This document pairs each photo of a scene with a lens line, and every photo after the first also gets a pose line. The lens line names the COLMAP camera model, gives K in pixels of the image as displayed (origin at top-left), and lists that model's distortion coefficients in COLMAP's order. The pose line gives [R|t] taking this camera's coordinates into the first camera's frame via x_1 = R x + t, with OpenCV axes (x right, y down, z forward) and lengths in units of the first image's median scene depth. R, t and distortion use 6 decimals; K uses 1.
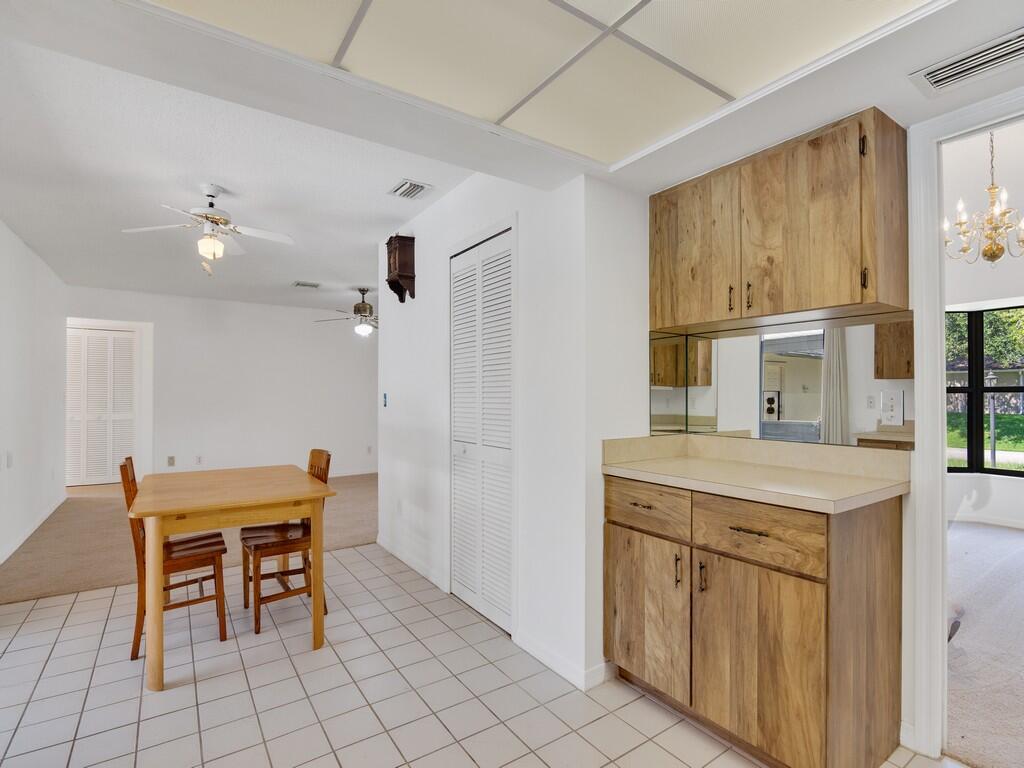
lens RADIAL K [[507.2, 0, 507.9], [0, 507.2, 392.3], [0, 0, 1]] dist [-0.019443, -0.000541]
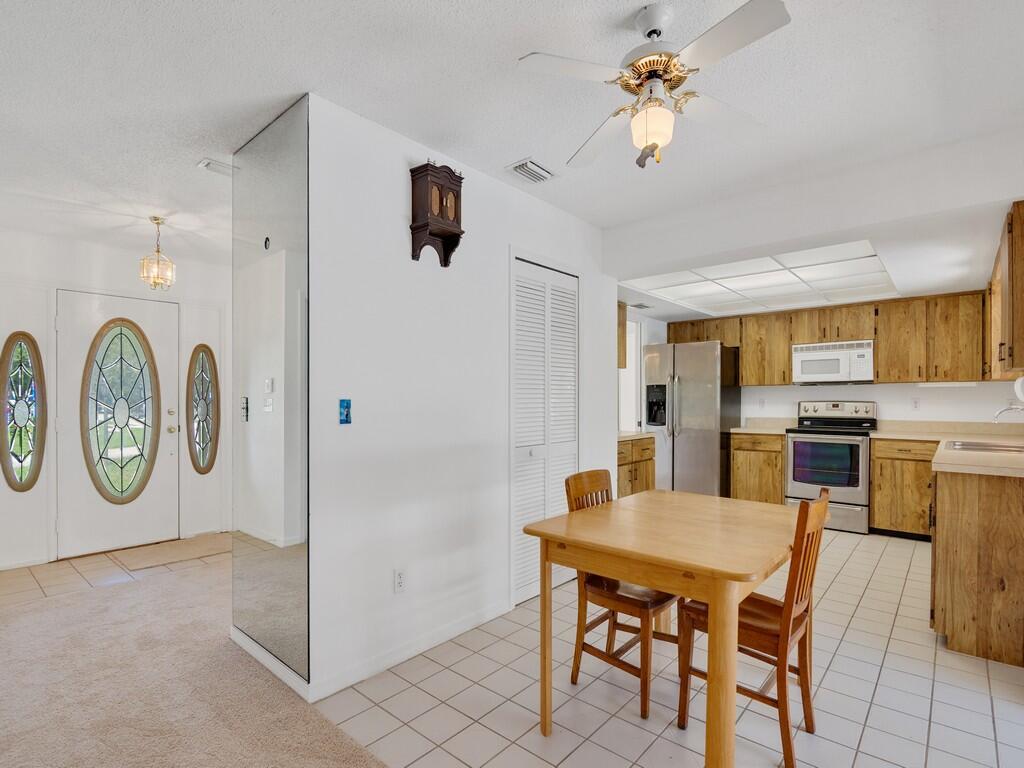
lens RADIAL K [[502.8, 0, 511.6], [0, 502.8, 395.8], [0, 0, 1]] dist [-0.017210, -0.000945]
pose [[-0.255062, 0.002091, 0.966922, -1.656283], [-0.006844, 0.999969, -0.003968, 0.000465], [-0.966900, -0.007630, -0.255040, 2.006859]]
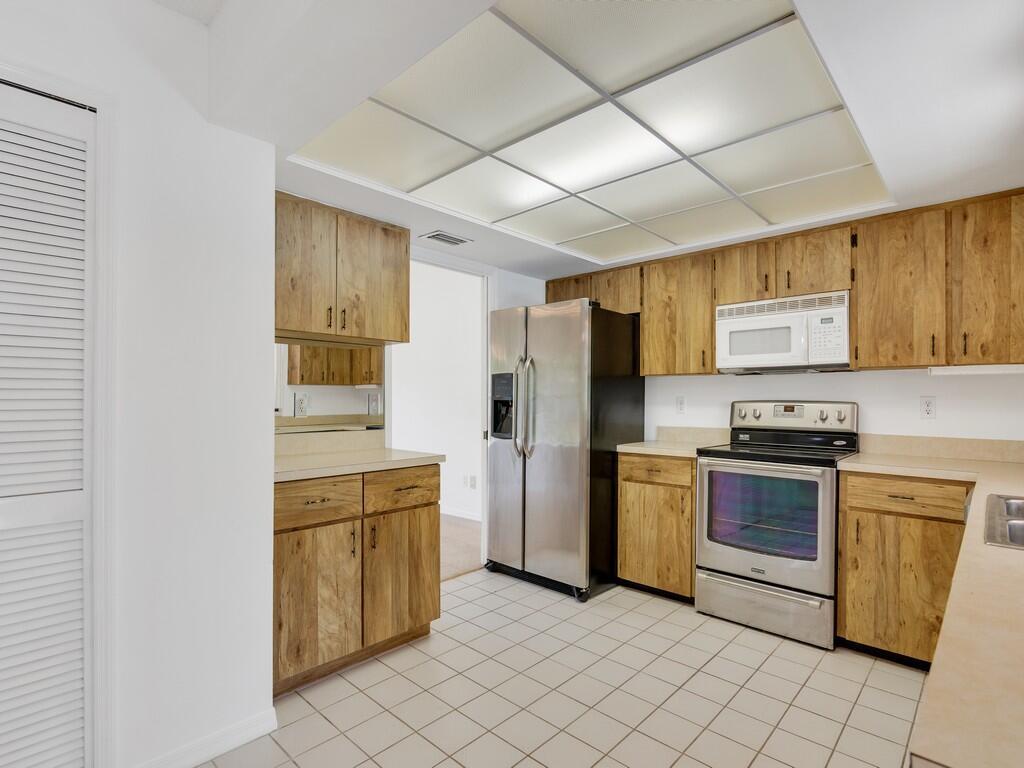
lens RADIAL K [[507.2, 0, 507.9], [0, 507.2, 392.3], [0, 0, 1]] dist [-0.019443, -0.000541]
pose [[-0.219202, 0.005151, 0.975666, -0.875691], [-0.011099, 0.999908, -0.007773, 0.001212], [-0.975616, -0.012533, -0.219124, 0.871991]]
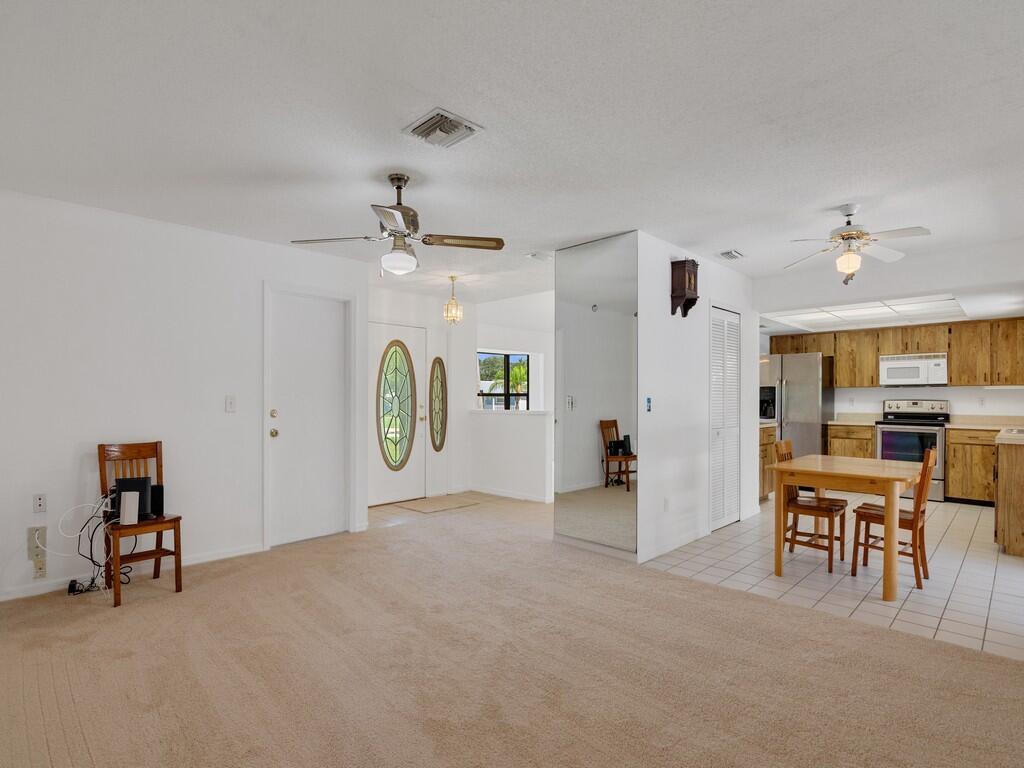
lens RADIAL K [[507.2, 0, 507.9], [0, 507.2, 392.3], [0, 0, 1]] dist [-0.019443, -0.000541]
pose [[-0.184435, 0.004496, 0.982834, -2.337122], [-0.009296, 0.999937, -0.006319, 0.002509], [-0.982801, -0.010302, -0.184382, 2.980668]]
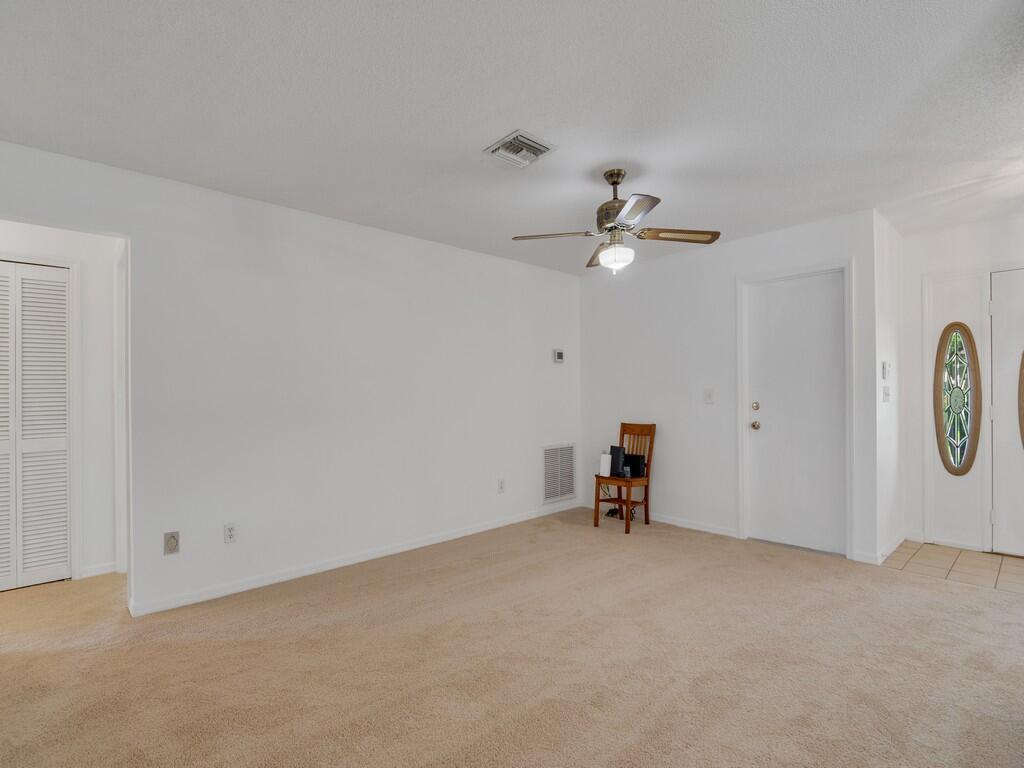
lens RADIAL K [[502.8, 0, 511.6], [0, 502.8, 395.8], [0, 0, 1]] dist [-0.017210, -0.000945]
pose [[0.989282, -0.015686, 0.145174, -1.380519], [0.013712, 0.999800, 0.014592, -0.000540], [-0.145374, -0.012445, 0.989298, 1.631155]]
